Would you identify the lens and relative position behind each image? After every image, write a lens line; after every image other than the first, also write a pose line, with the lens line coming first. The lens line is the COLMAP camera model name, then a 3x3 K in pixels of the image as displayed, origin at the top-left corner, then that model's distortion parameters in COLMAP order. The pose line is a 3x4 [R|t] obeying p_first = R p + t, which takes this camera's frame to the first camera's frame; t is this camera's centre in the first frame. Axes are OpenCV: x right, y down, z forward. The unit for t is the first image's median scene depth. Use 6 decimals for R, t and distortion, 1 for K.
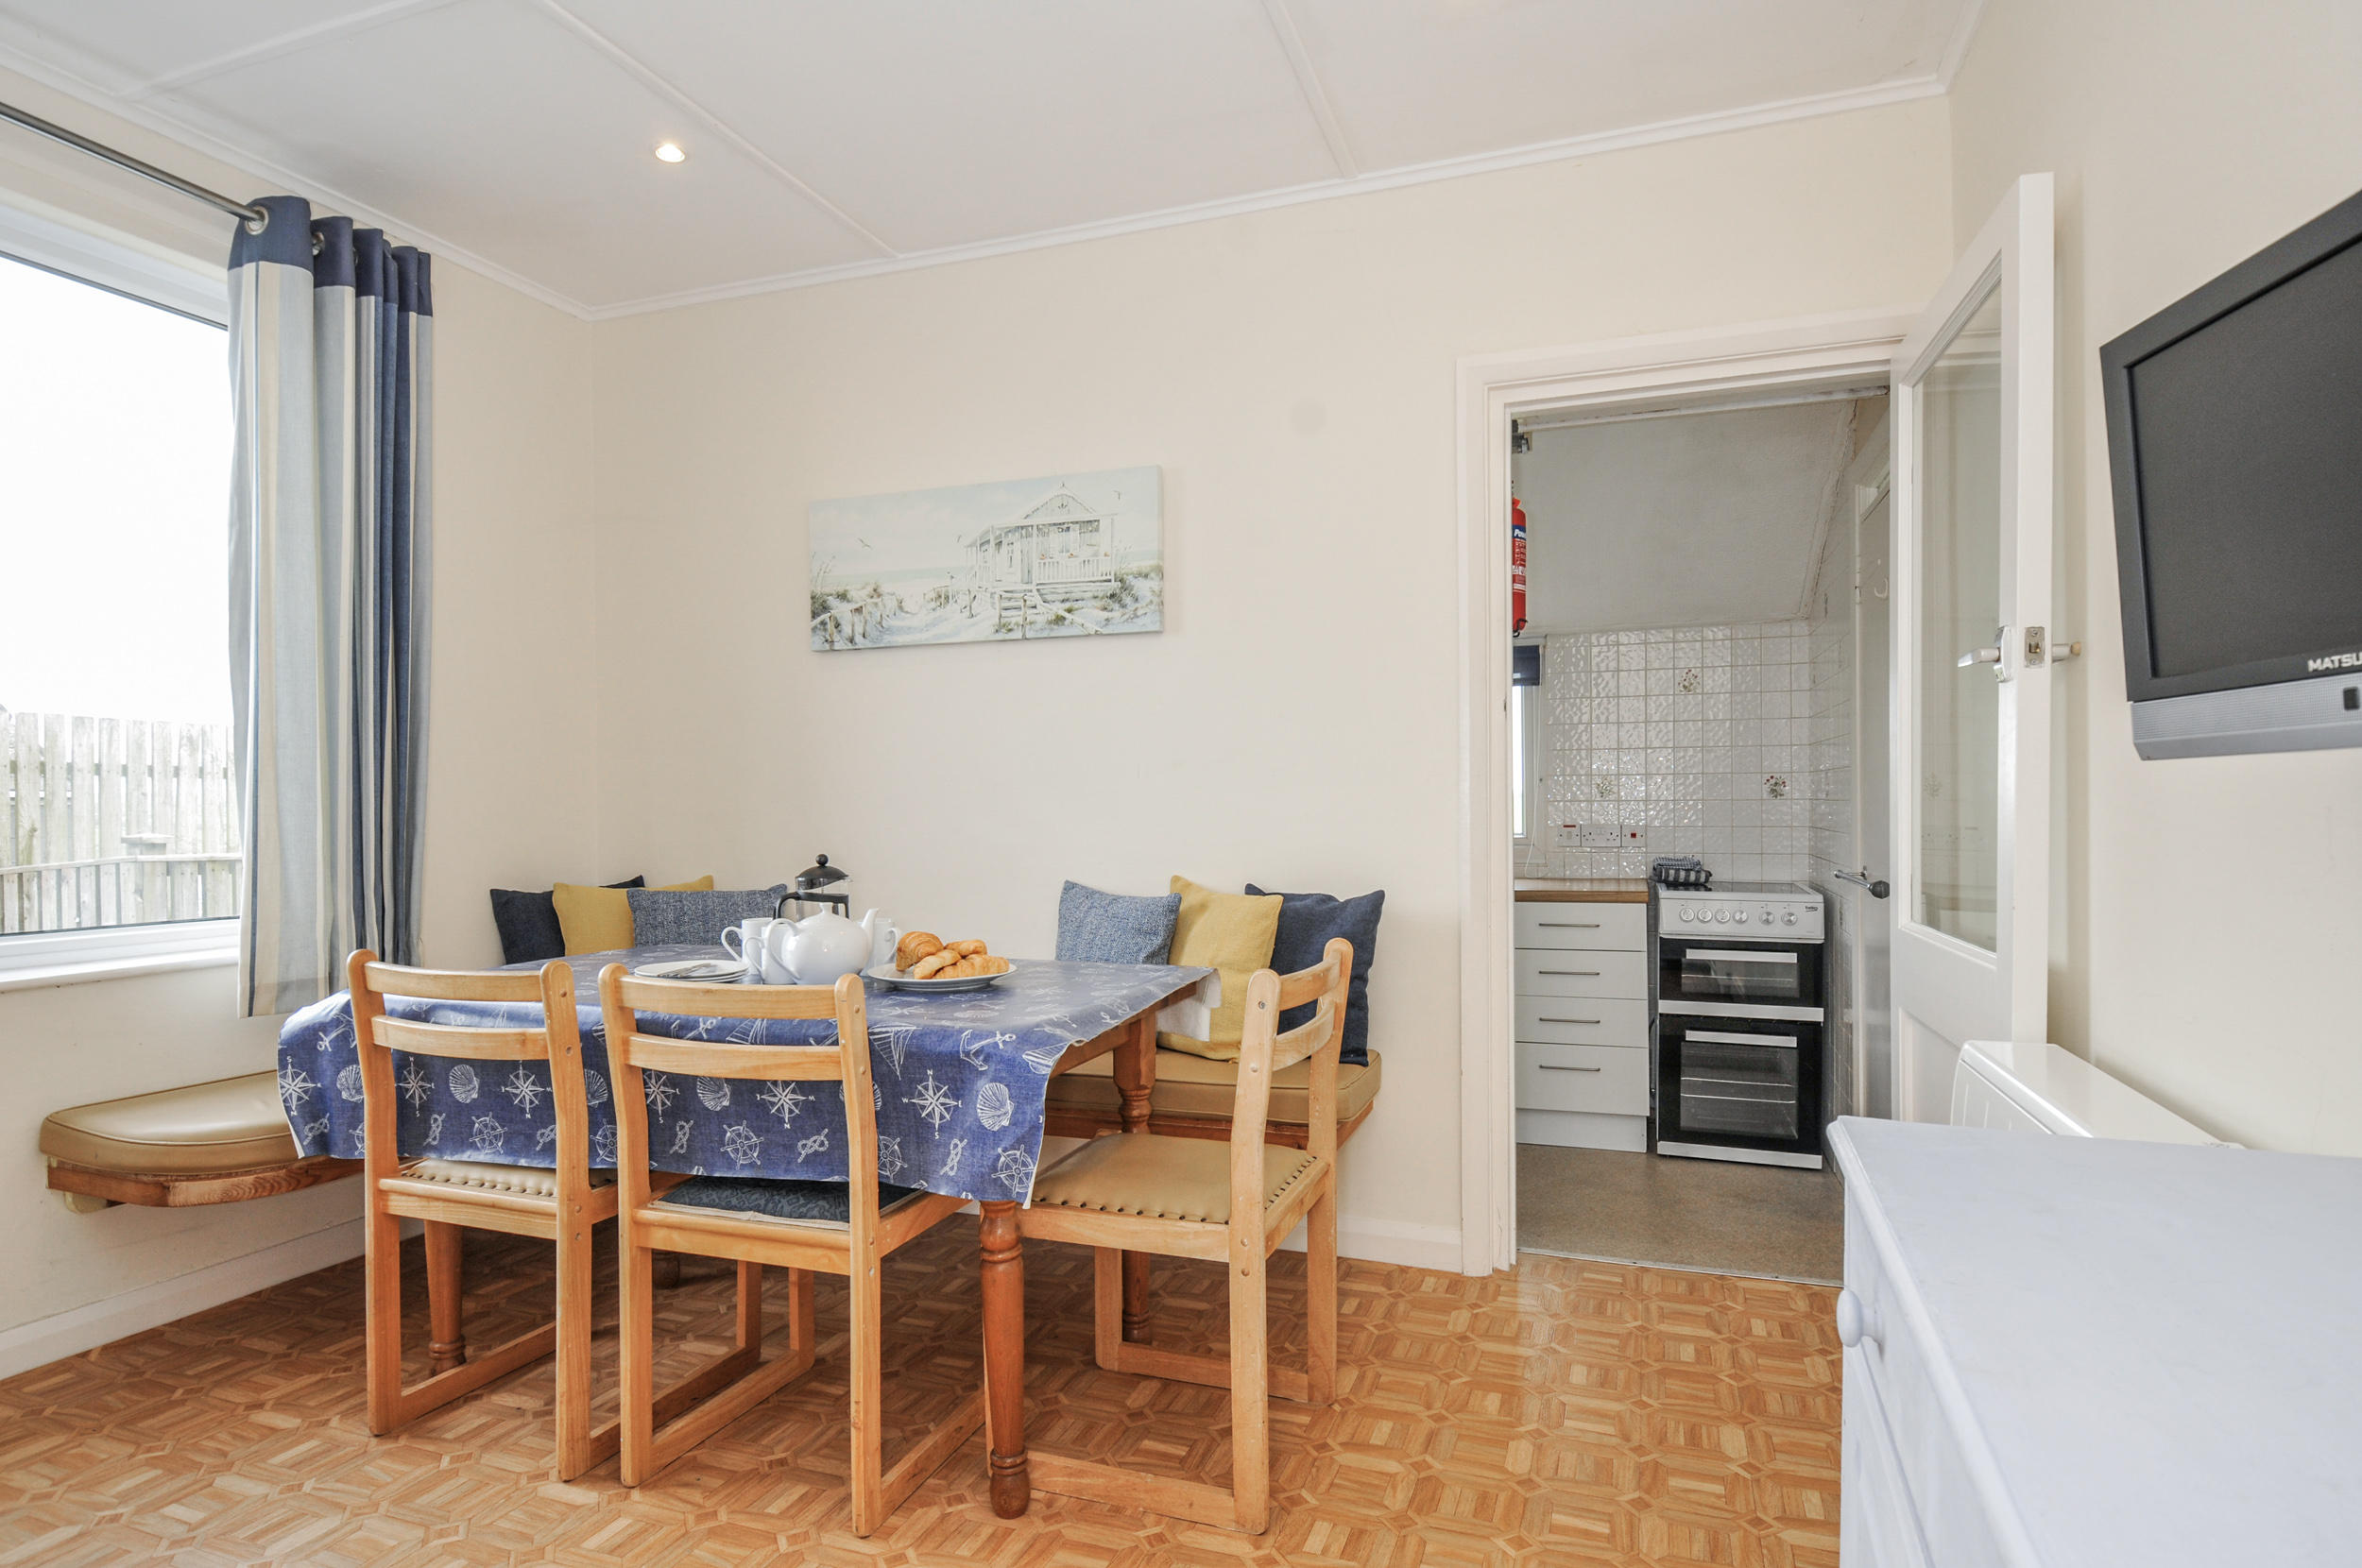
lens RADIAL K [[1254.3, 0, 1191.9], [0, 1254.3, 803.4], [0, 0, 1]] dist [0.020866, -0.027063]
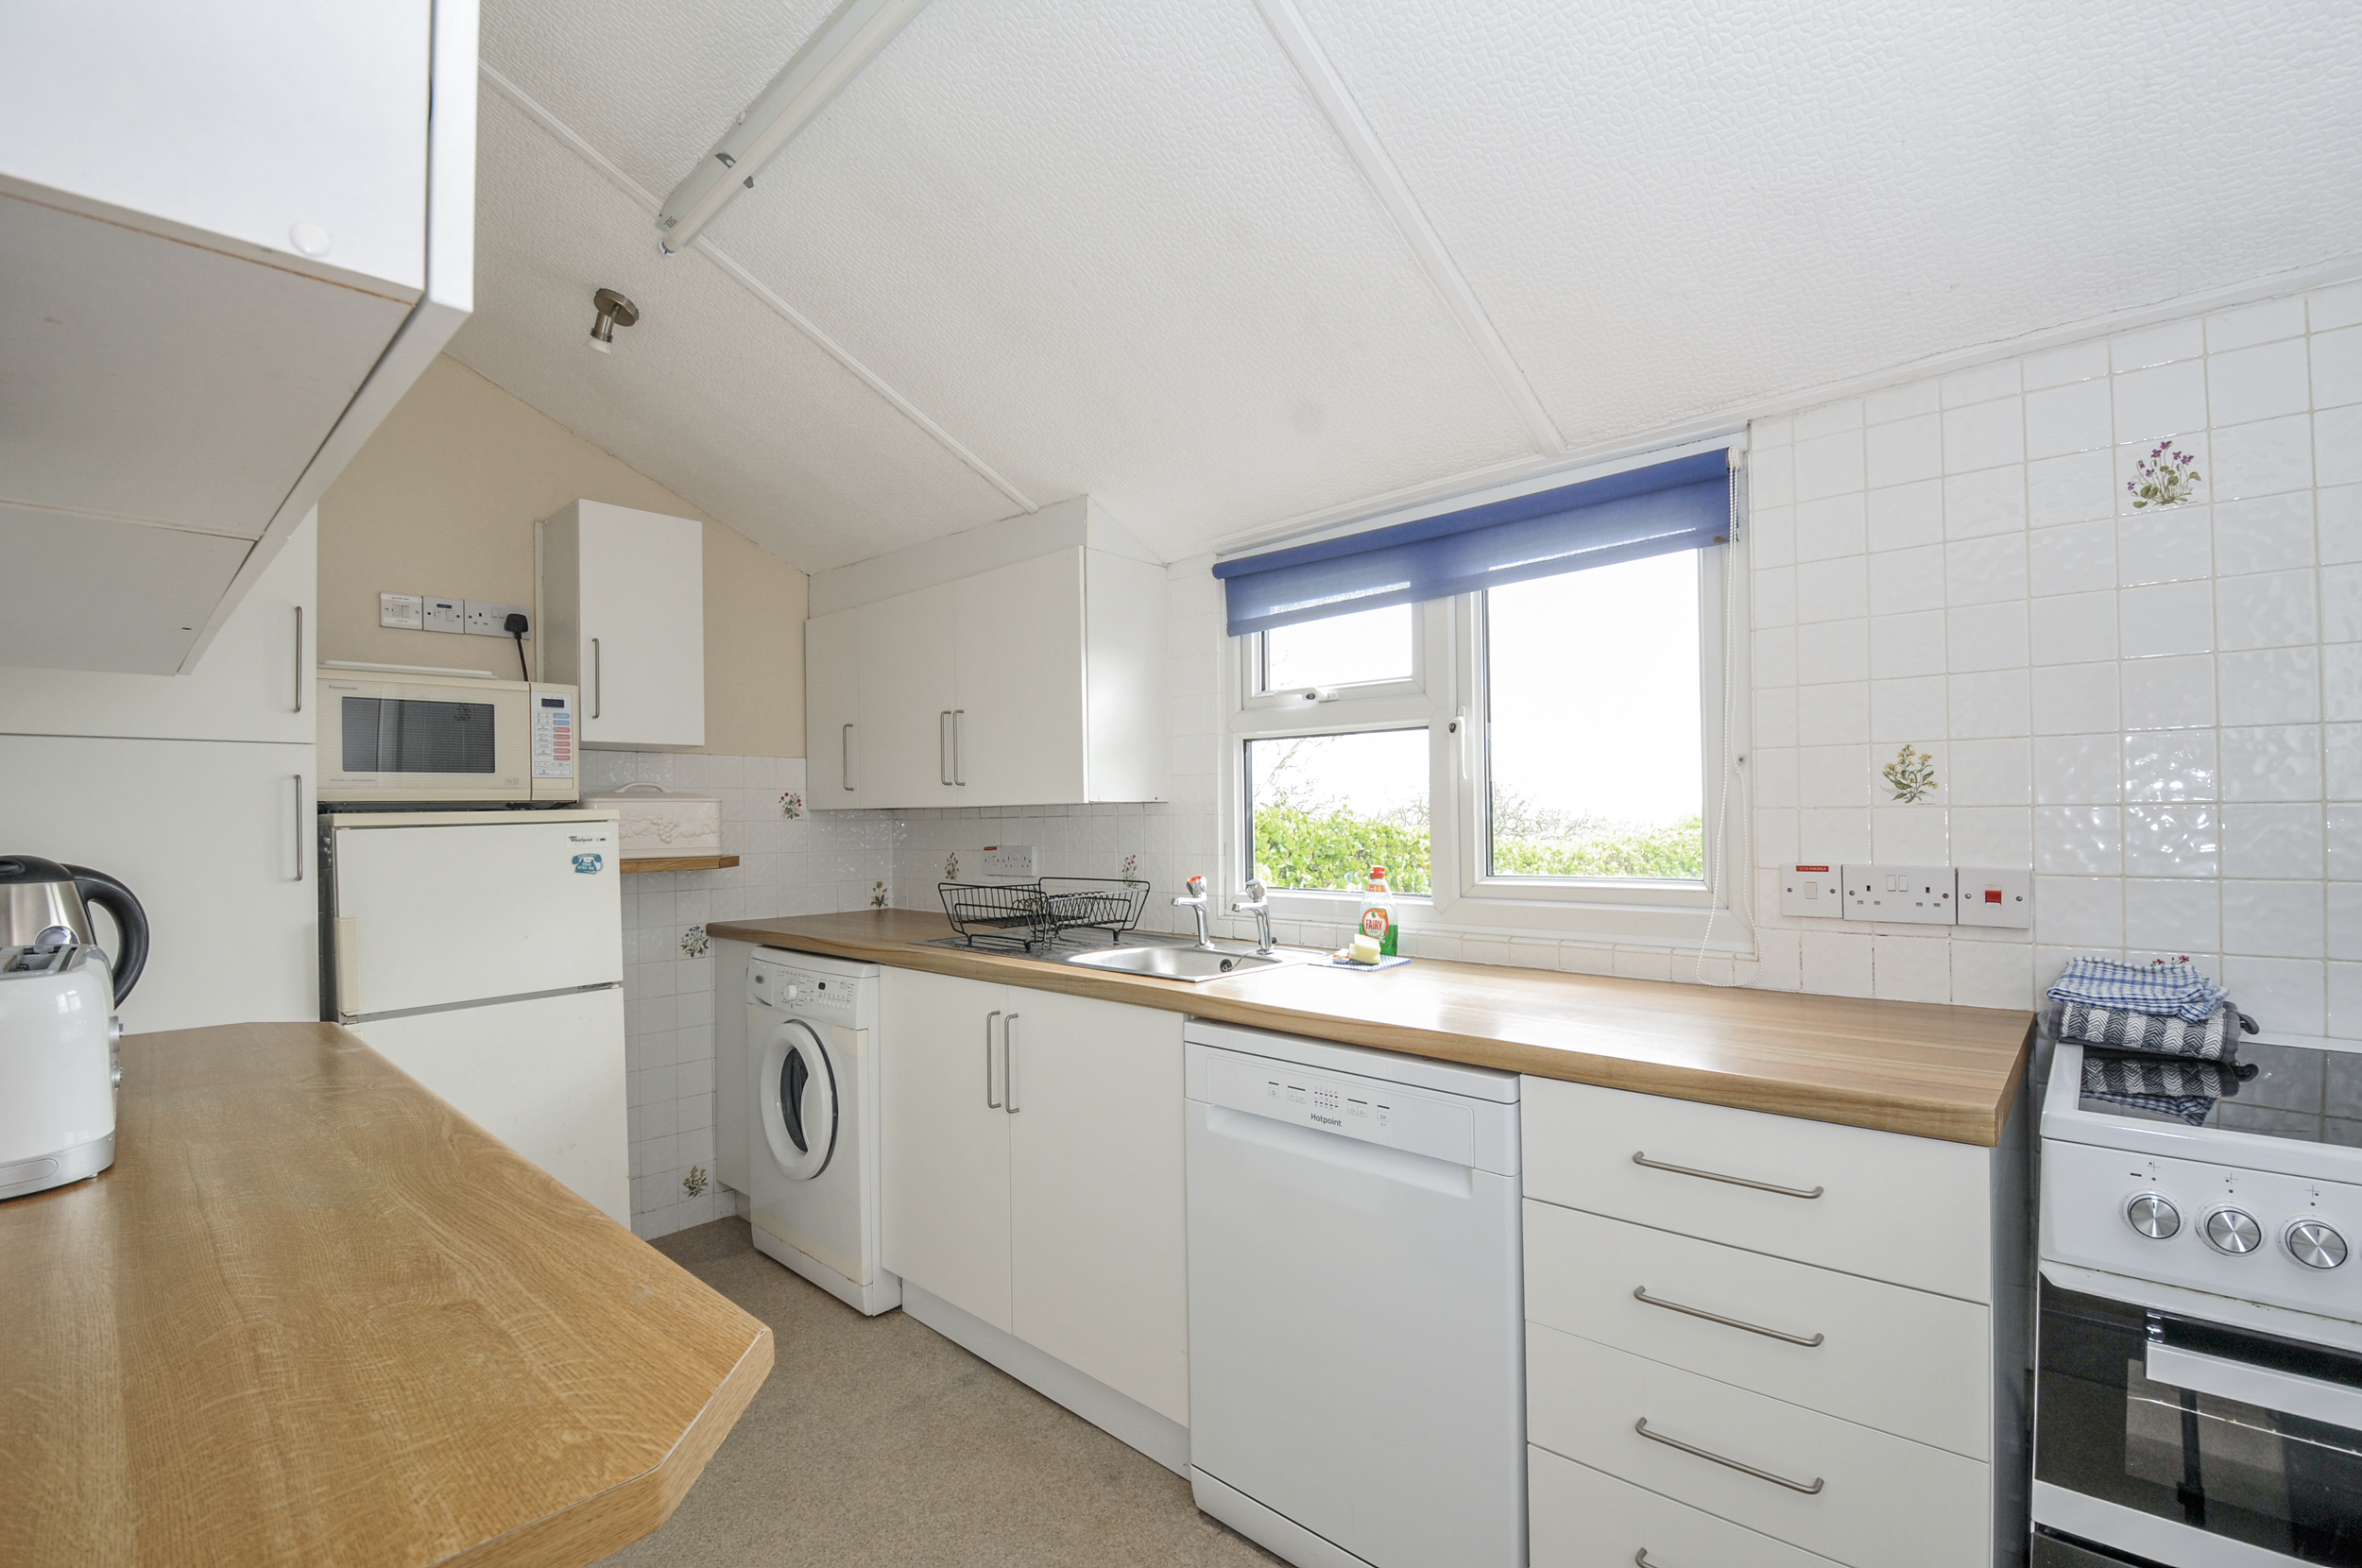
lens RADIAL K [[1020.5, 0, 1196.8], [0, 1020.5, 803.4], [0, 0, 1]] dist [0.017089, -0.026418]
pose [[0.926554, -0.010611, -0.376011, 0.514655], [0.009834, 0.999944, -0.003985, -0.007308], [0.376033, -0.000005, 0.926606, 1.303453]]
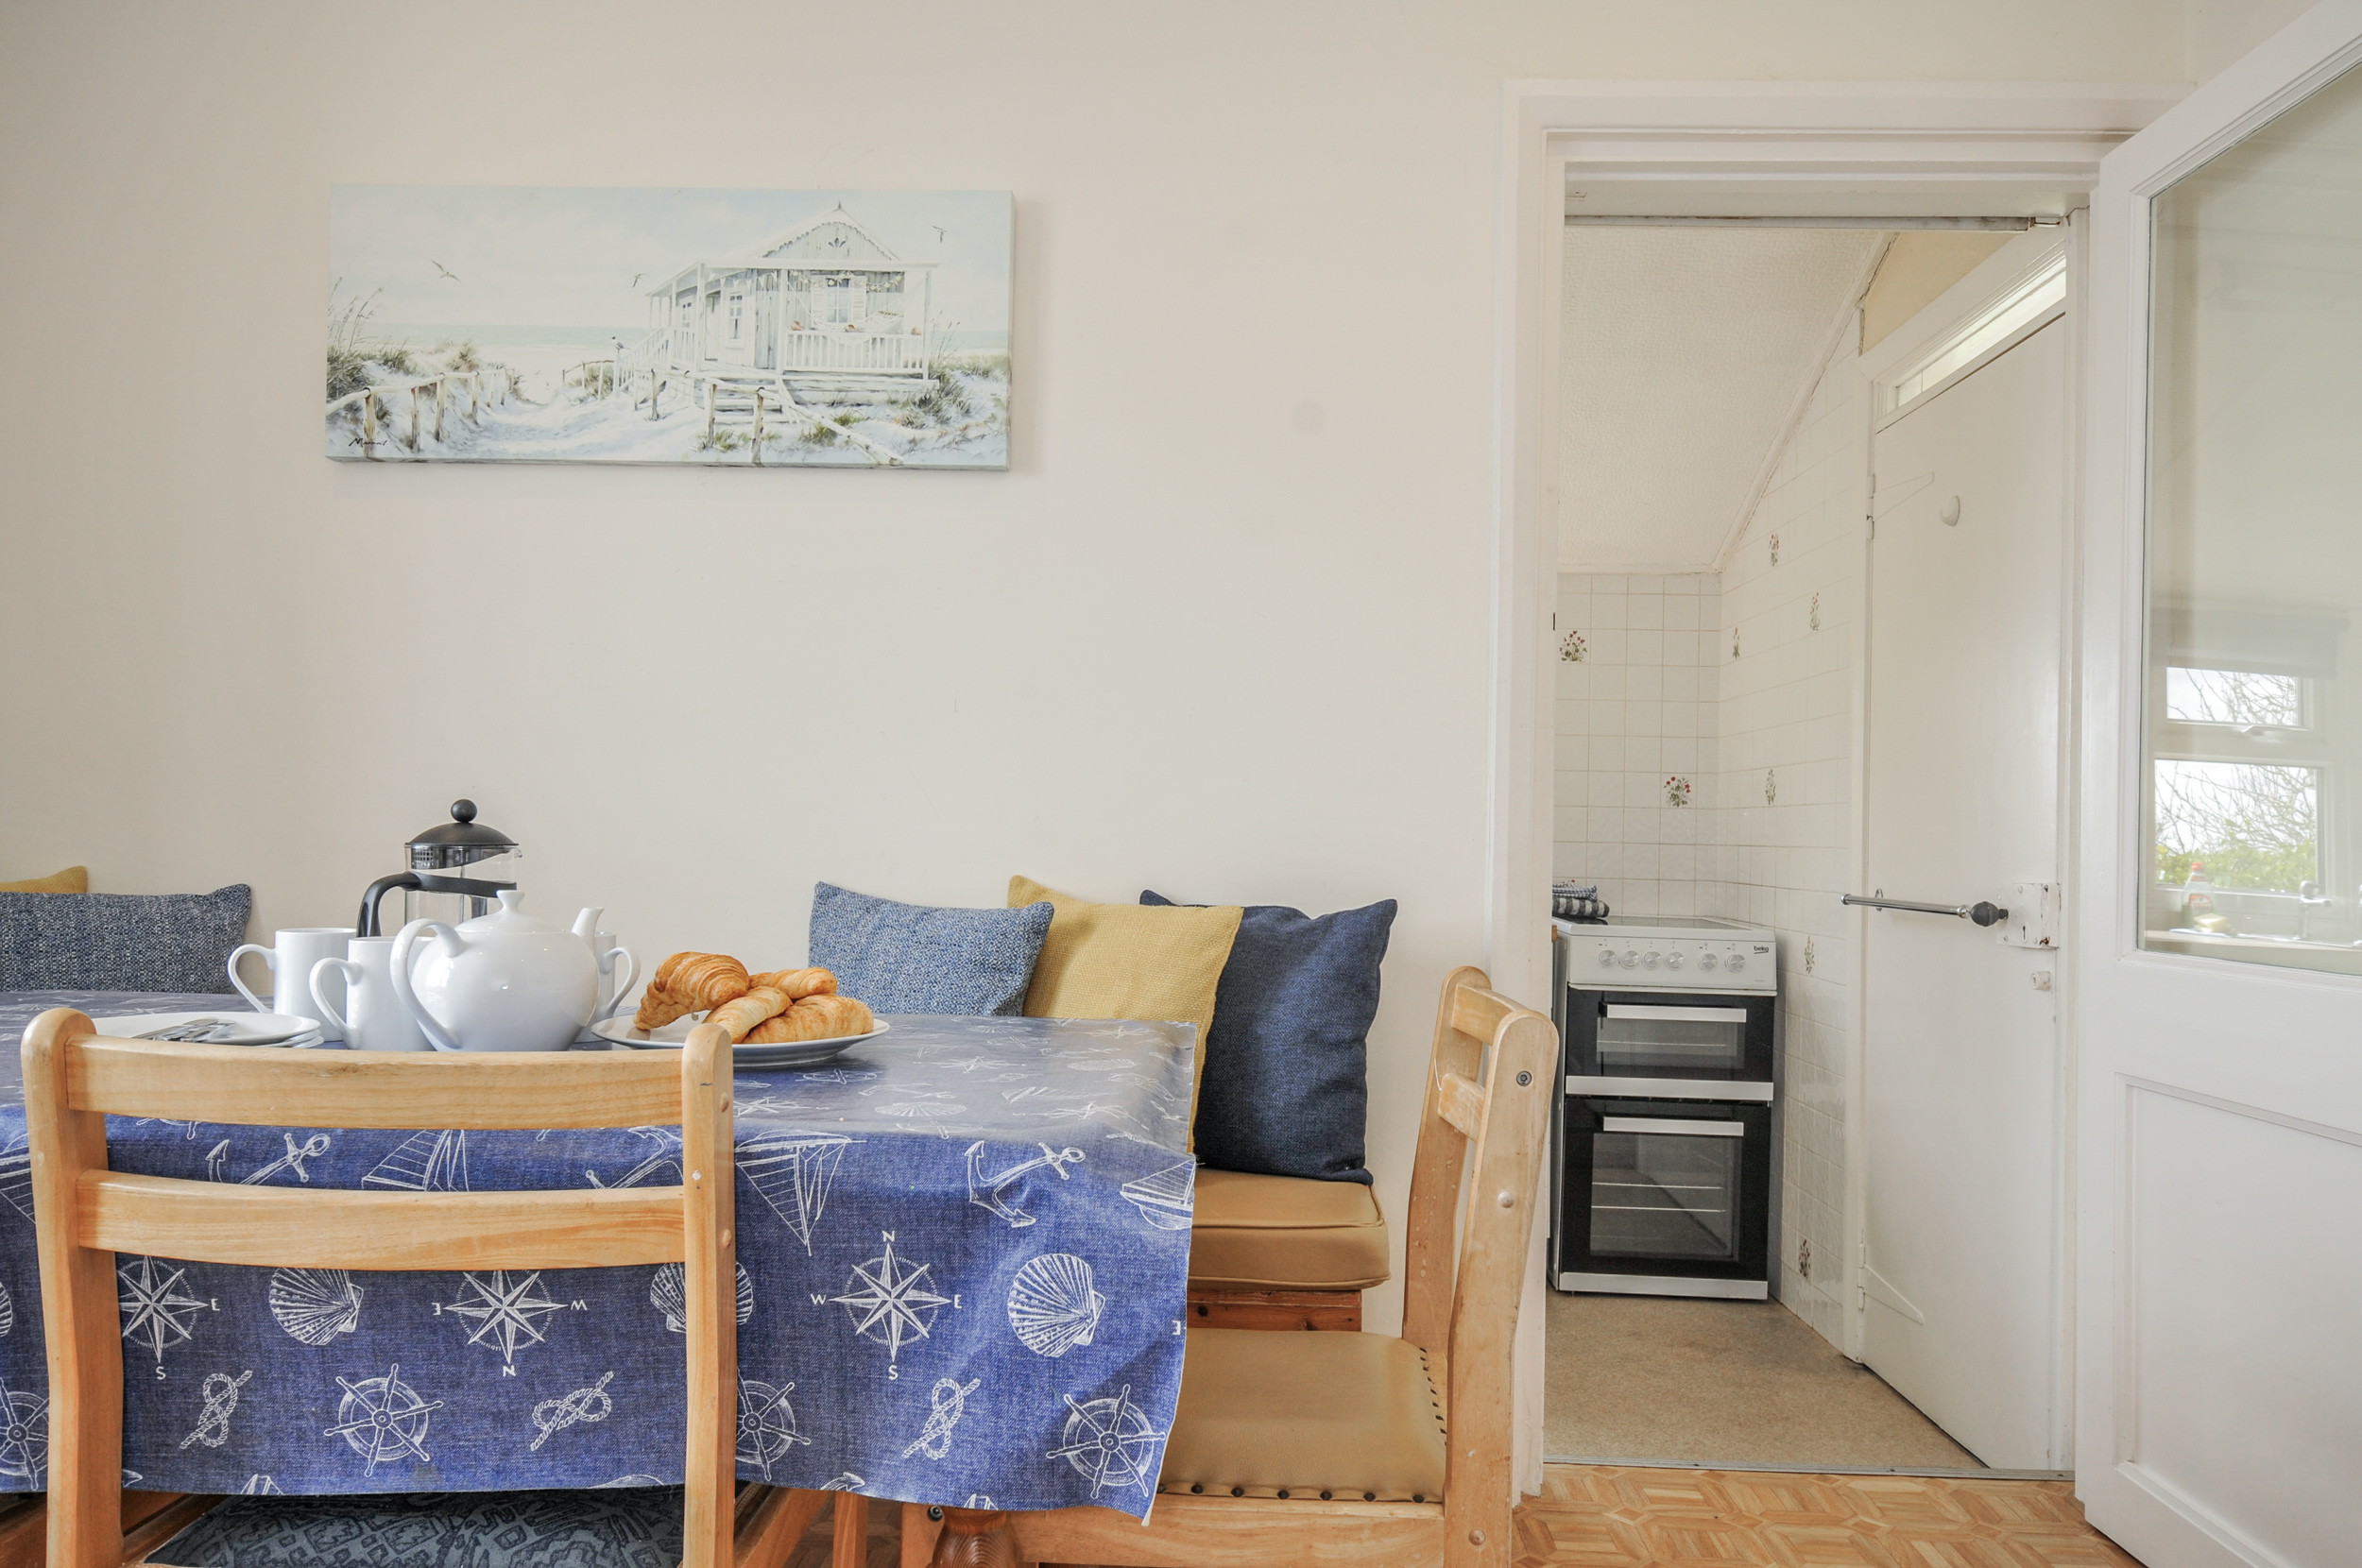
lens RADIAL K [[1621.2, 0, 1179.4], [0, 1621.2, 806.1], [0, 0, 1]] dist [0.033128, -0.036789]
pose [[0.952483, 0.034245, 0.302662, -0.239613], [-0.028581, 0.999324, -0.023125, 0.054412], [-0.303249, 0.013376, 0.952817, 0.322895]]
